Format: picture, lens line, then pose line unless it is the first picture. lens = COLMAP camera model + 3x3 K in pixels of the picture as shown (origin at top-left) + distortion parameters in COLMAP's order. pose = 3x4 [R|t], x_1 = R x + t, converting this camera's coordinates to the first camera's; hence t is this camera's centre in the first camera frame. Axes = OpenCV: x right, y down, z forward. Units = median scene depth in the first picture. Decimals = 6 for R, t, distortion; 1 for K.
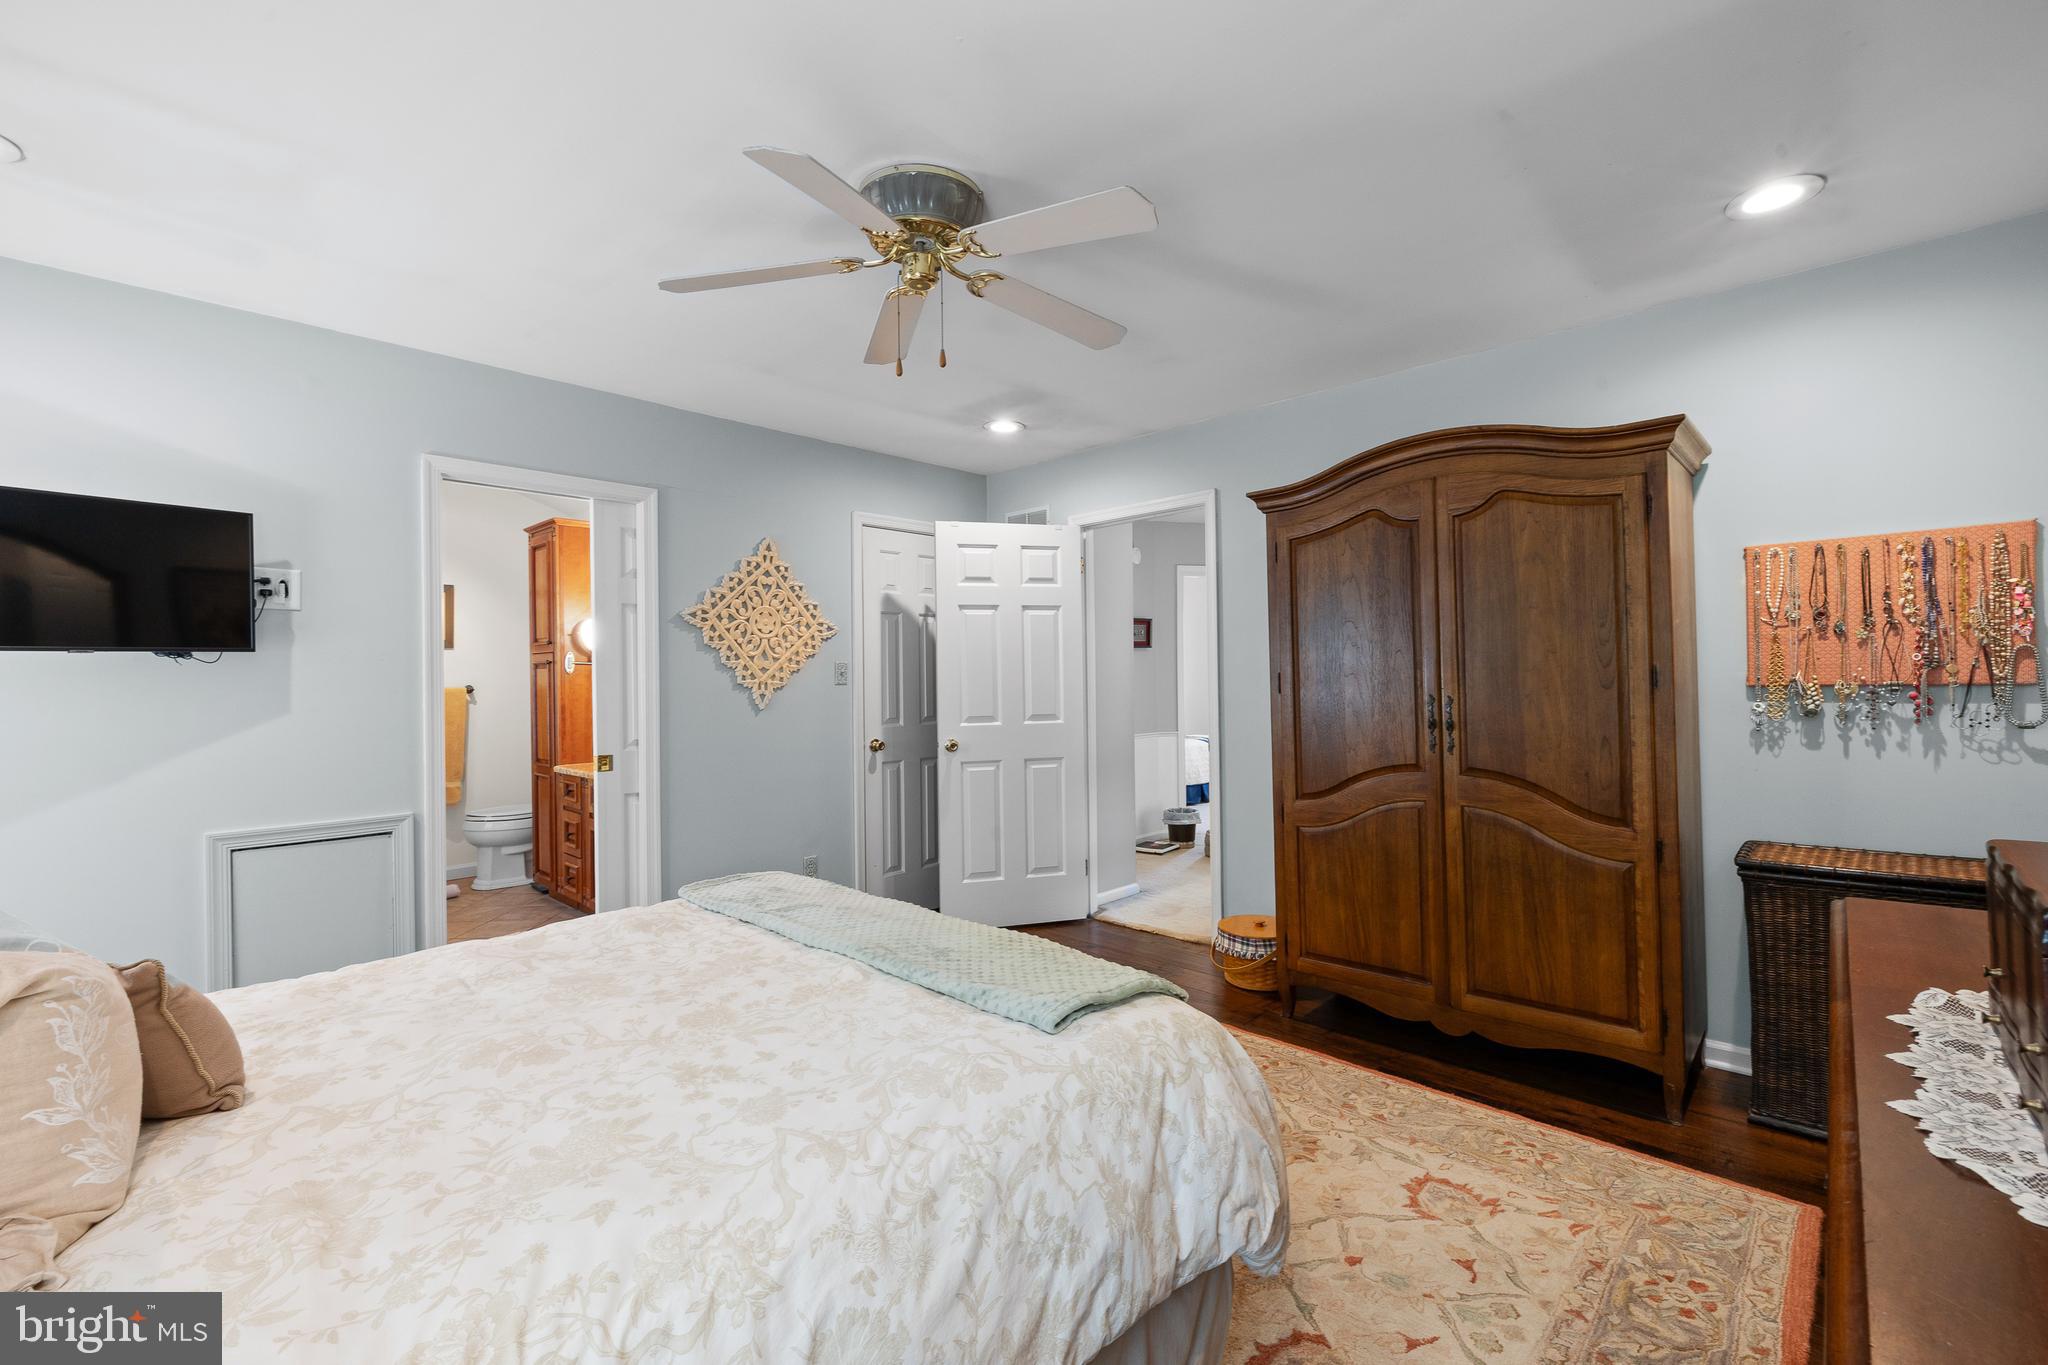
lens RADIAL K [[861.1, 0, 1031.3], [0, 861.1, 674.1], [0, 0, 1]] dist [-0.000170, -0.000019]
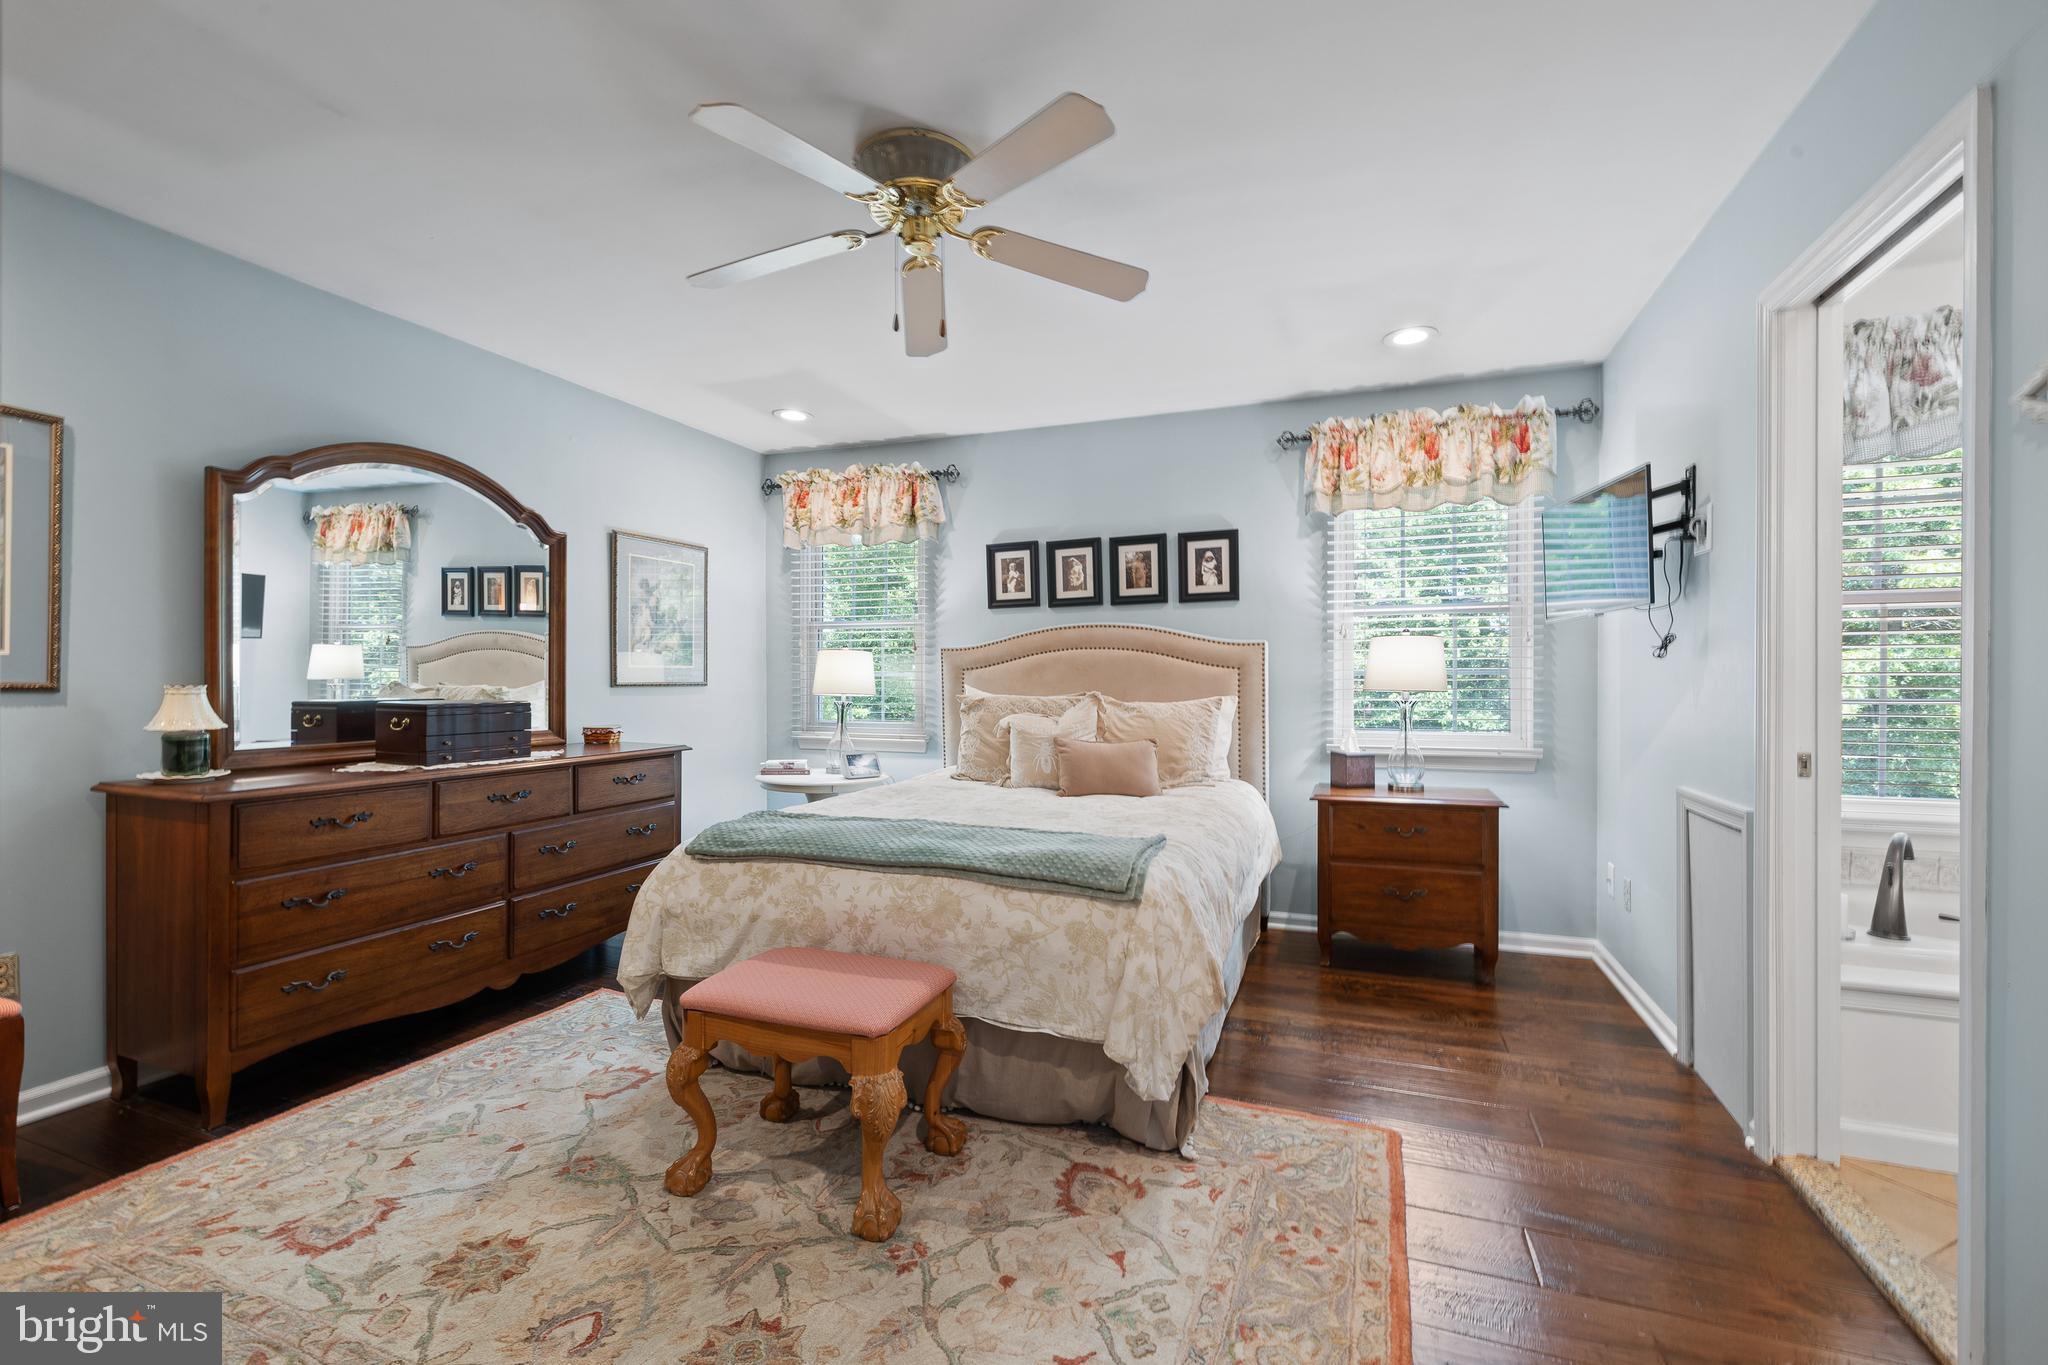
lens RADIAL K [[876.0, 0, 1030.0], [0, 876.0, 681.2], [0, 0, 1]] dist [0.000330, -0.000018]
pose [[-0.923846, 0.014274, -0.382498, 0.086865], [0.014845, 0.999889, 0.001460, 0.033436], [0.382477, -0.004330, -0.923955, 1.127109]]
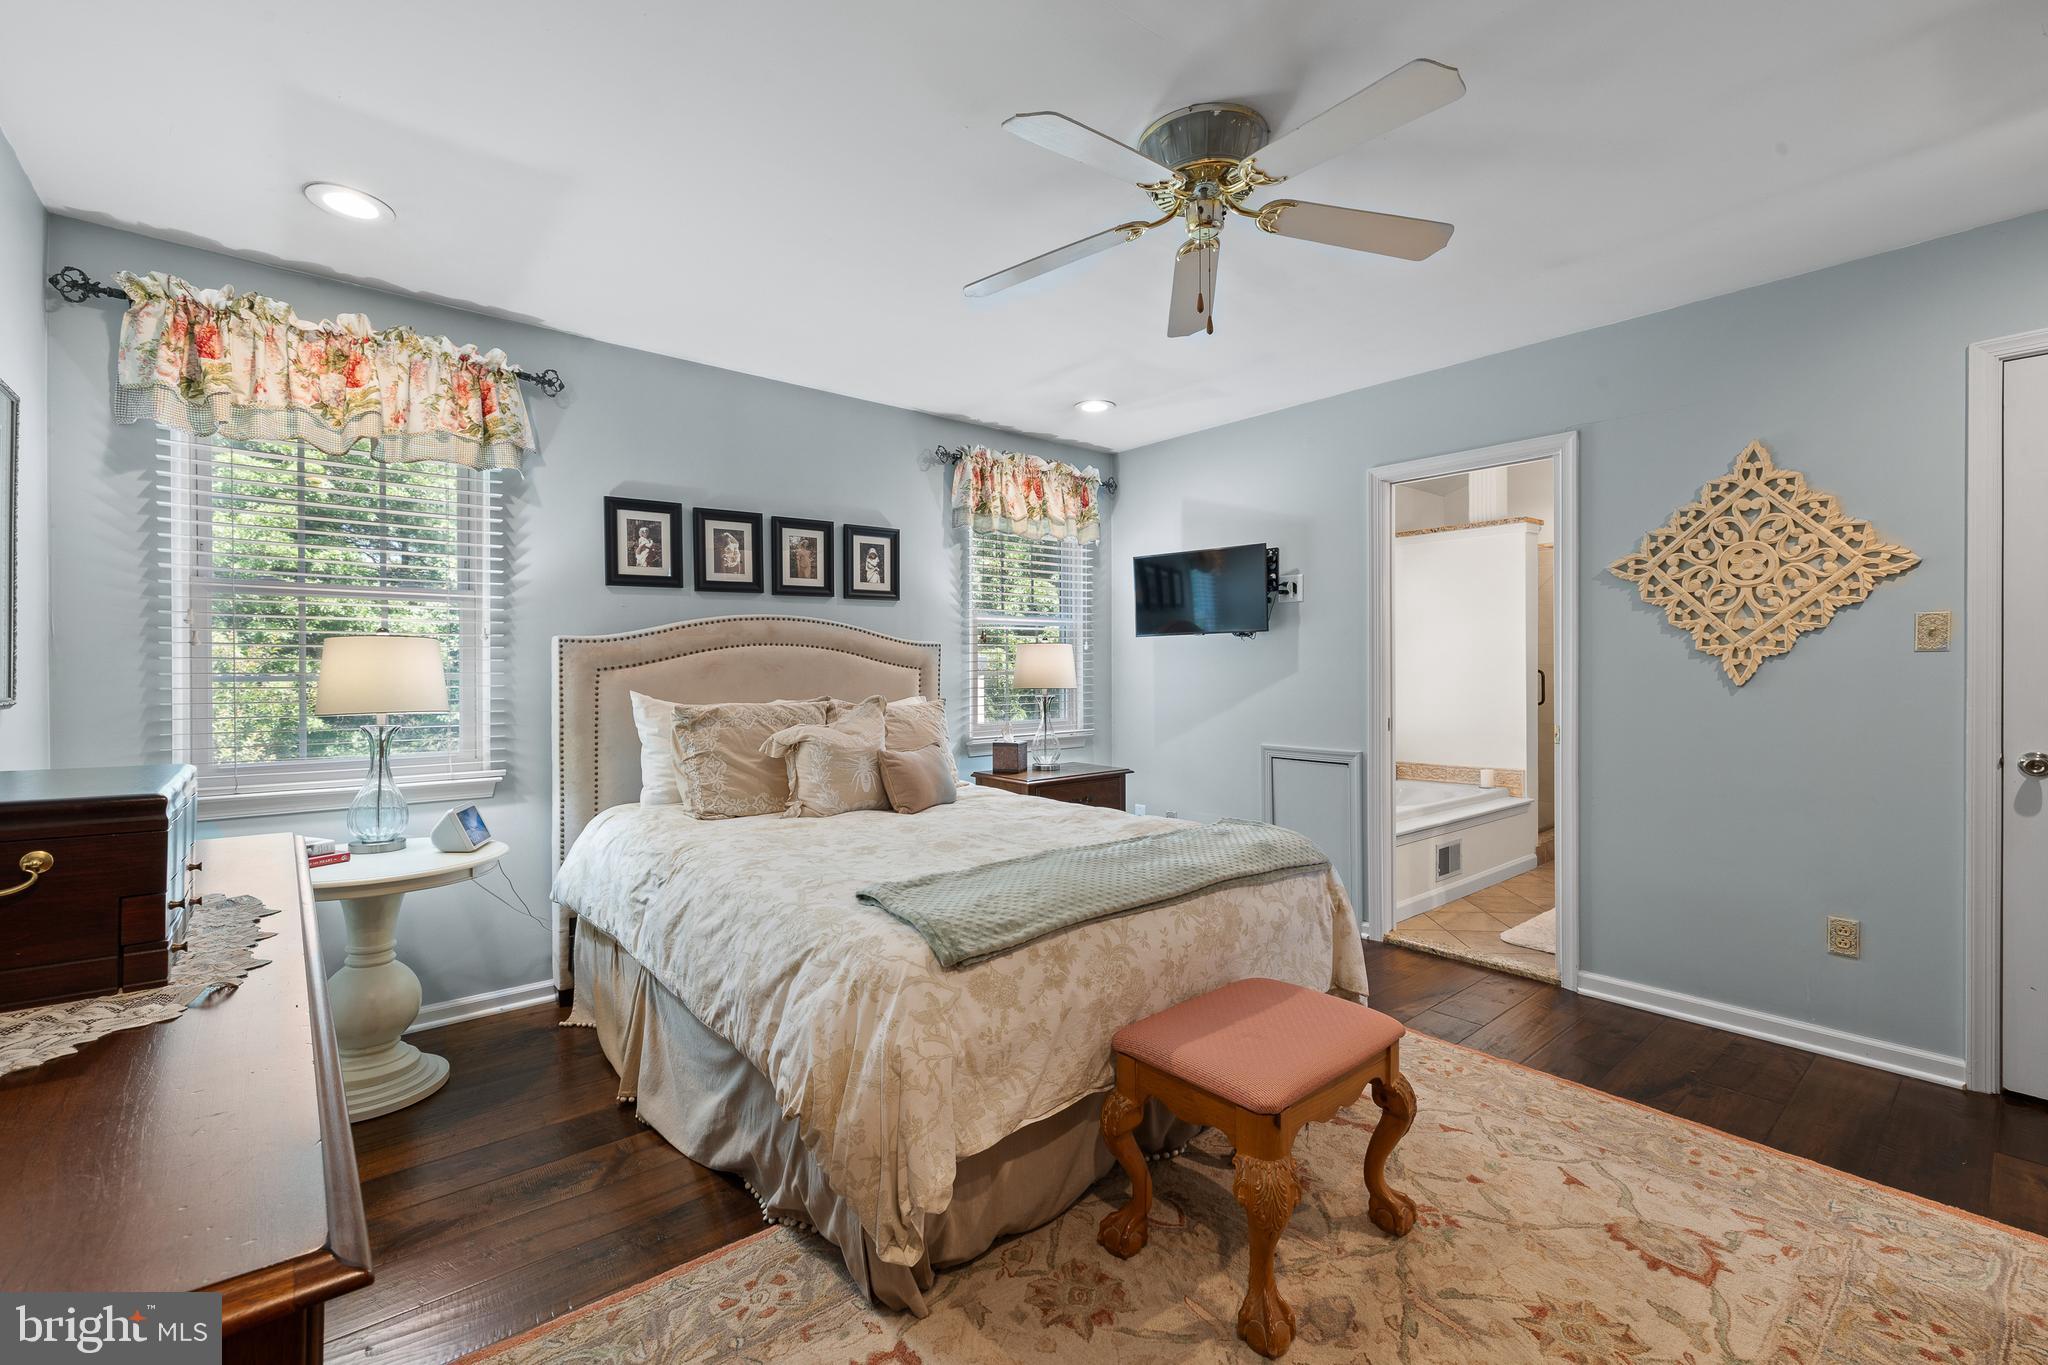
lens RADIAL K [[867.9, 0, 1027.3], [0, 867.9, 668.6], [0, 0, 1]] dist [-0.000616, 0.000038]
pose [[-0.111266, 0.014178, -0.993690, 0.487416], [0.010628, 0.999858, 0.013076, 0.011173], [0.993734, -0.009106, -0.111401, 0.508001]]
